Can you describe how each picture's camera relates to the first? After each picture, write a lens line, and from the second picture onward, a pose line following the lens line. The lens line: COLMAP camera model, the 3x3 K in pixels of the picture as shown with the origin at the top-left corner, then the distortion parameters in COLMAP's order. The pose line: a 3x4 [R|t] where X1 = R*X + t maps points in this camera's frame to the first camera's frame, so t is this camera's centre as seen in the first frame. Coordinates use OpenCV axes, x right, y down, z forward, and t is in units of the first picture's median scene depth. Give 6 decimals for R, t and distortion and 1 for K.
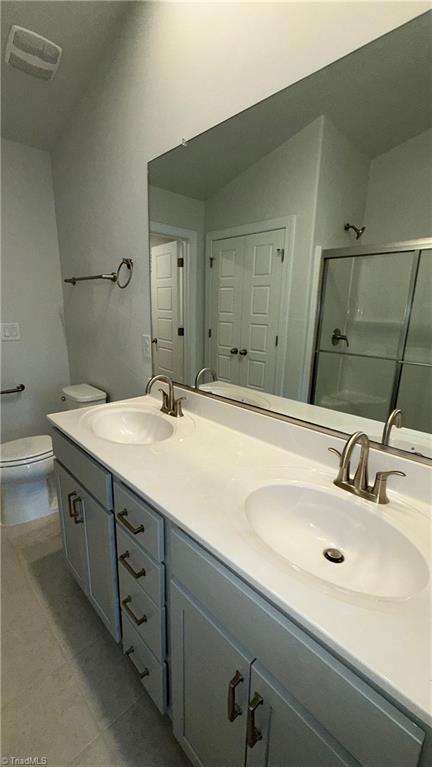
lens RADIAL K [[314.1, 0, 216.0], [0, 314.1, 383.5], [0, 0, 1]] dist [0.000541, -0.000188]
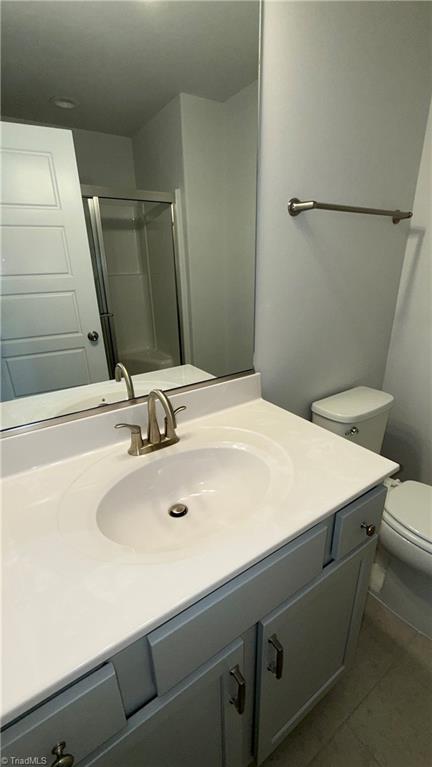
lens RADIAL K [[314.1, 0, 216.0], [0, 314.1, 383.5], [0, 0, 1]] dist [0.000541, -0.000188]
pose [[0.202835, -0.346109, 0.916006, -0.259918], [0.256241, 0.921616, 0.291488, -0.062851], [-0.945092, 0.175595, 0.275623, 0.346880]]
